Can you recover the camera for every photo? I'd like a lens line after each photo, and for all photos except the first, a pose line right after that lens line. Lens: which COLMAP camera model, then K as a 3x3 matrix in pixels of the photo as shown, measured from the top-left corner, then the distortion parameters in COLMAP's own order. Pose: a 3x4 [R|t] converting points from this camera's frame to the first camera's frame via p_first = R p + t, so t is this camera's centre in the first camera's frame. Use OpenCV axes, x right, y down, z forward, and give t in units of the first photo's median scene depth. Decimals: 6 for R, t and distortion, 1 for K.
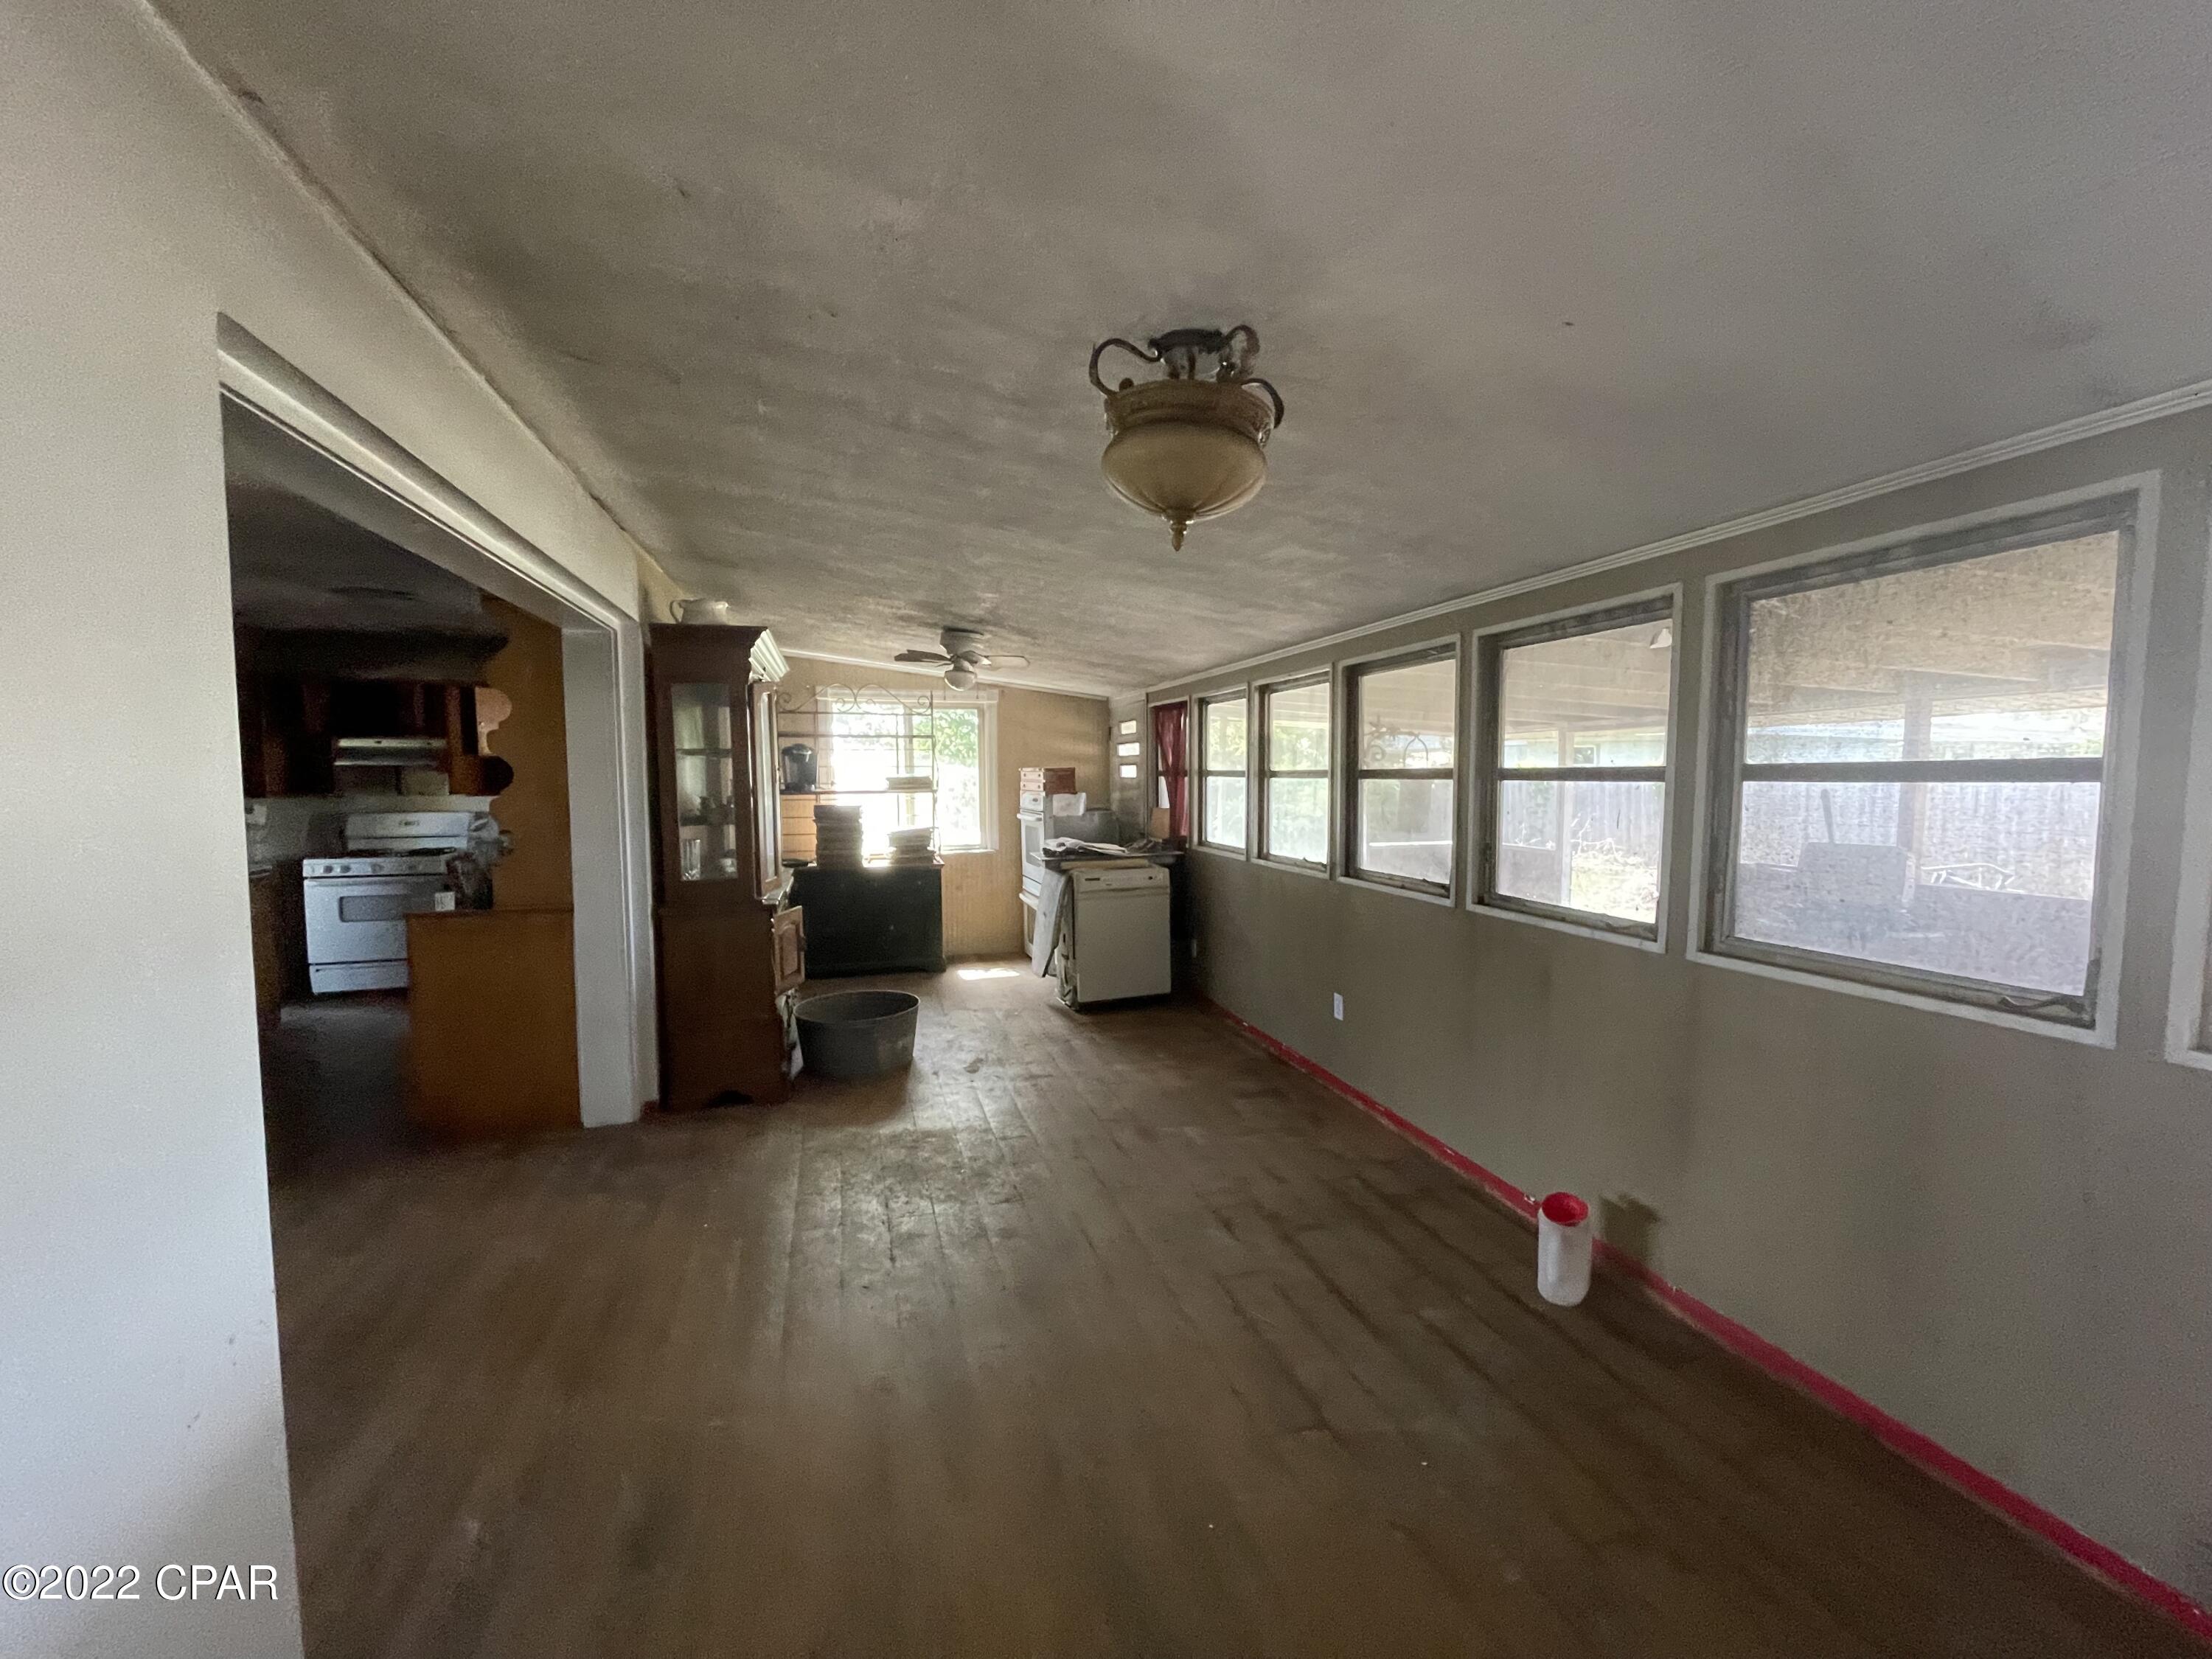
lens RADIAL K [[883.9, 0, 1104.3], [0, 883.9, 834.7], [0, 0, 1]] dist [-0.002625, -0.000031]
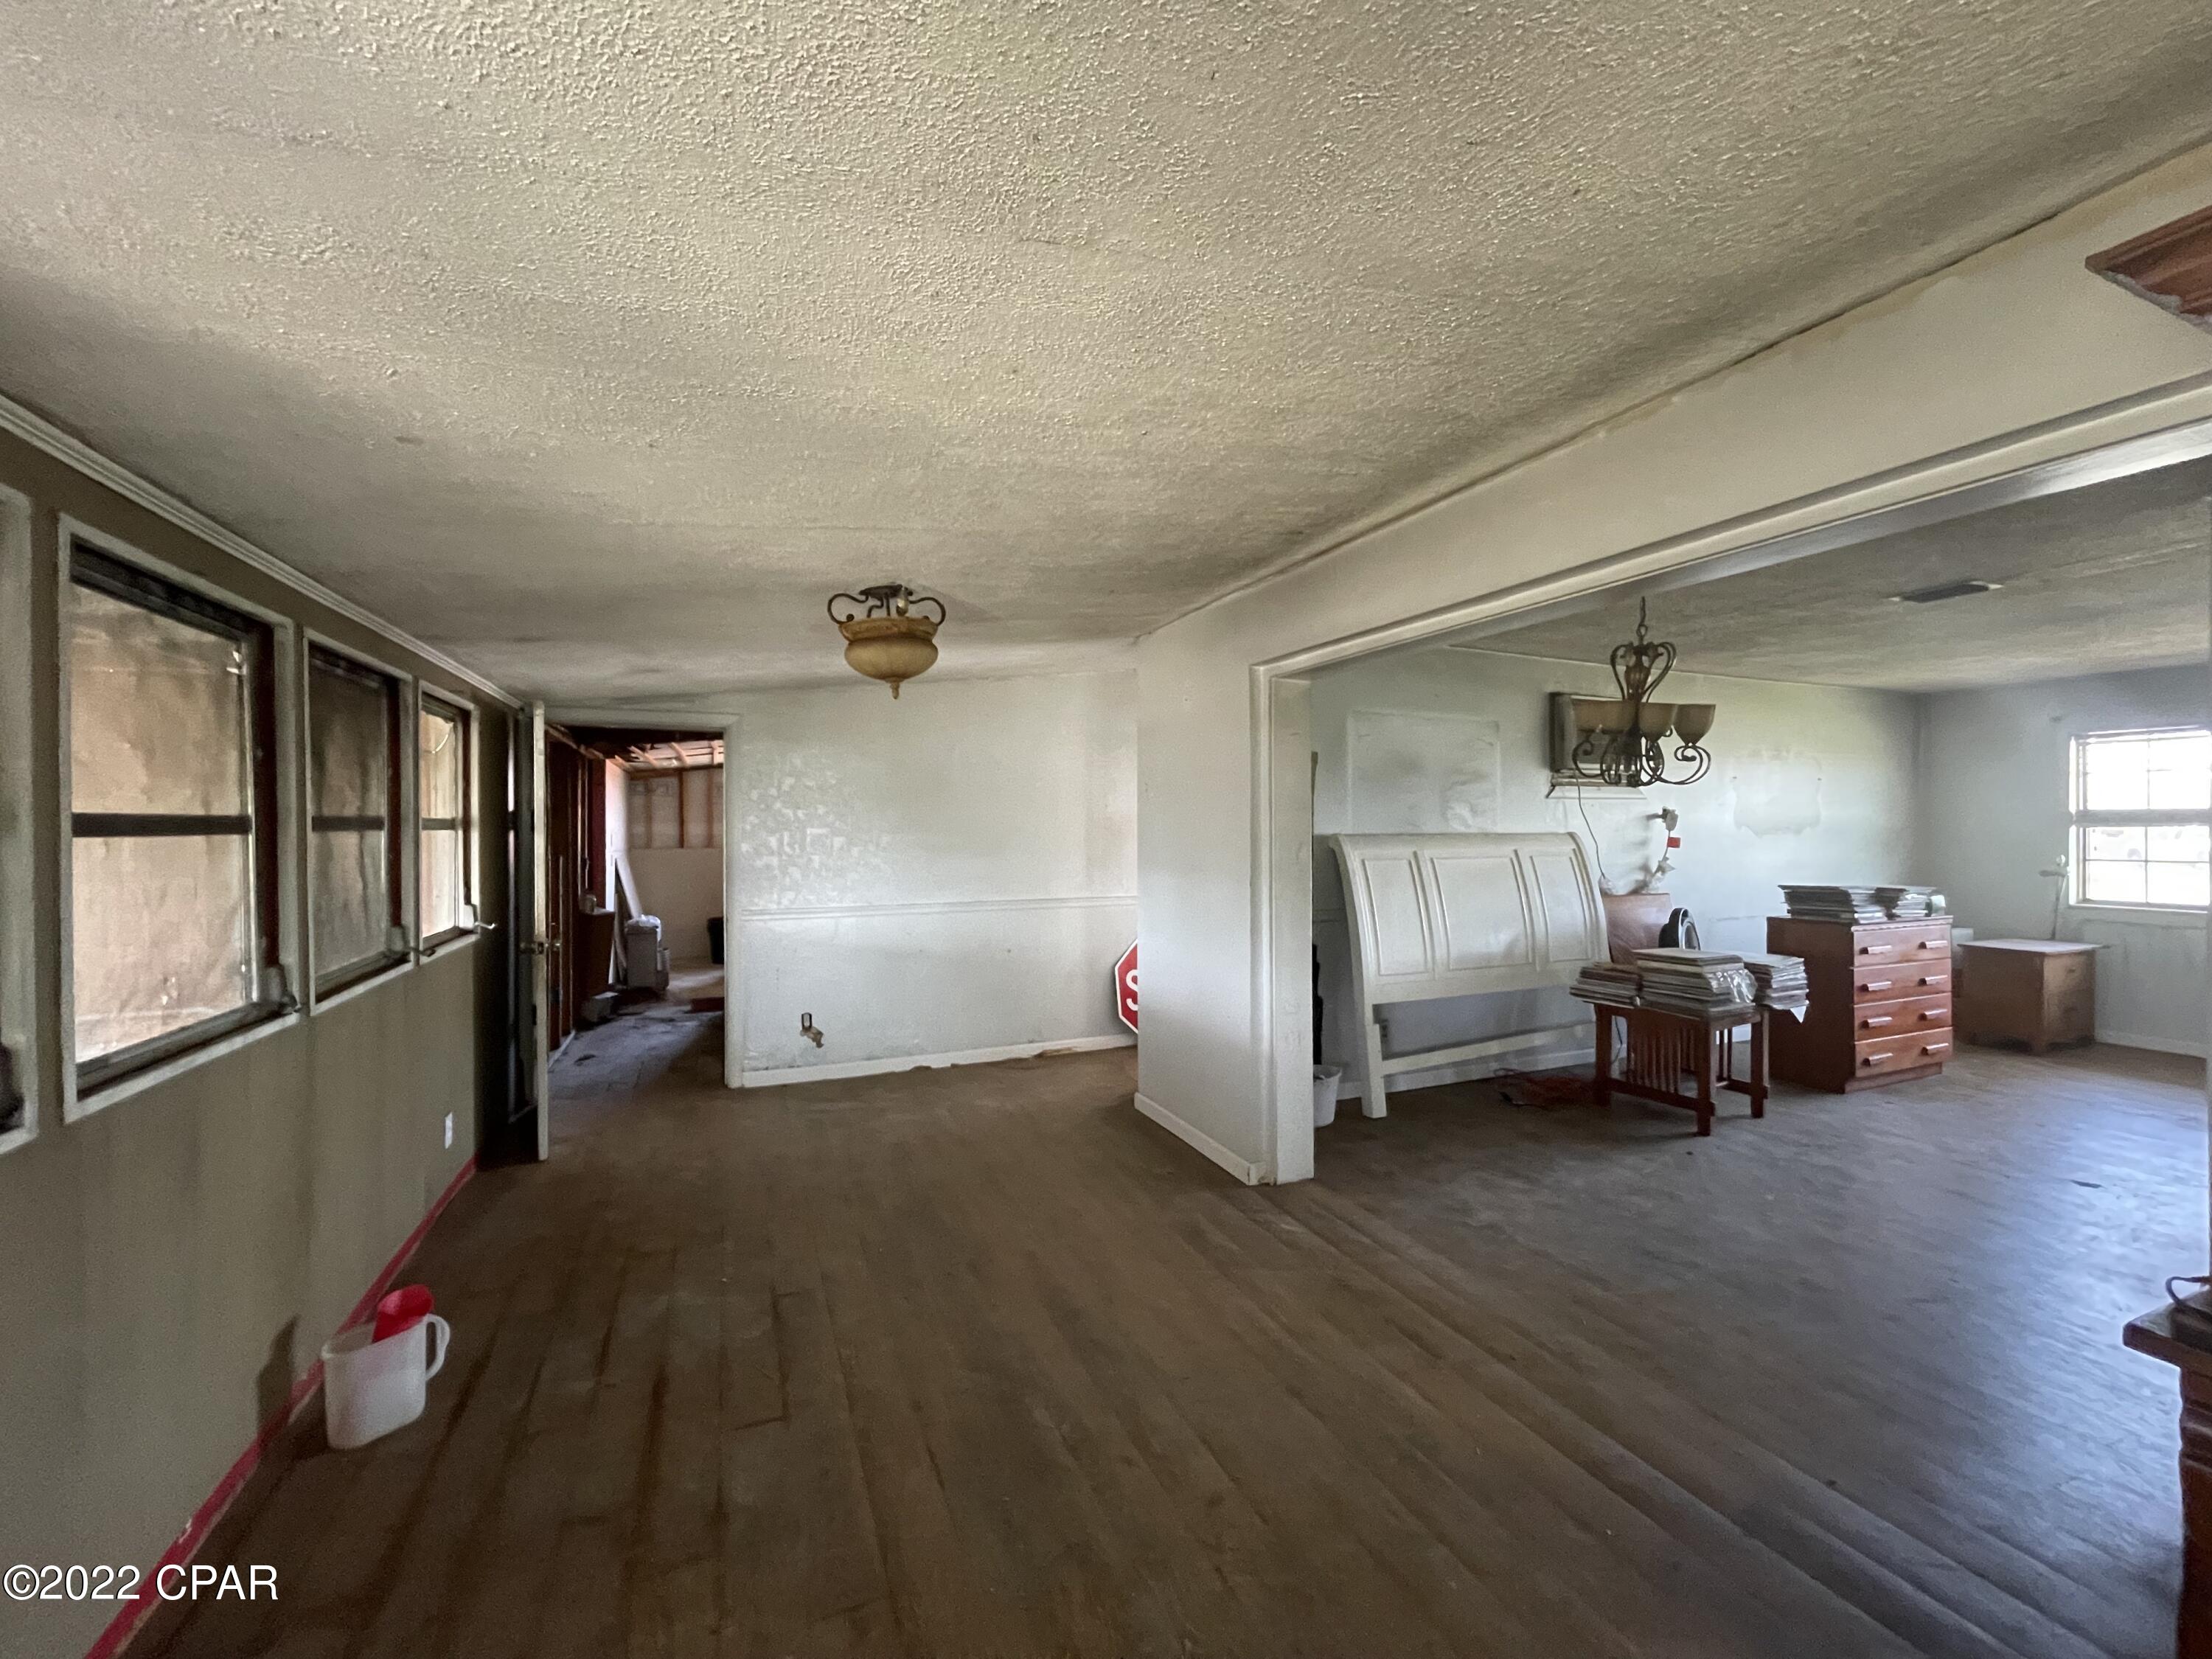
lens RADIAL K [[883.9, 0, 1100.0], [0, 883.9, 830.3], [0, 0, 1]] dist [-0.002625, -0.000031]
pose [[-0.993831, 0.005219, -0.110785, -0.088869], [-0.003237, 0.997102, 0.076012, -0.138693], [0.110860, 0.075902, -0.990933, 2.016088]]
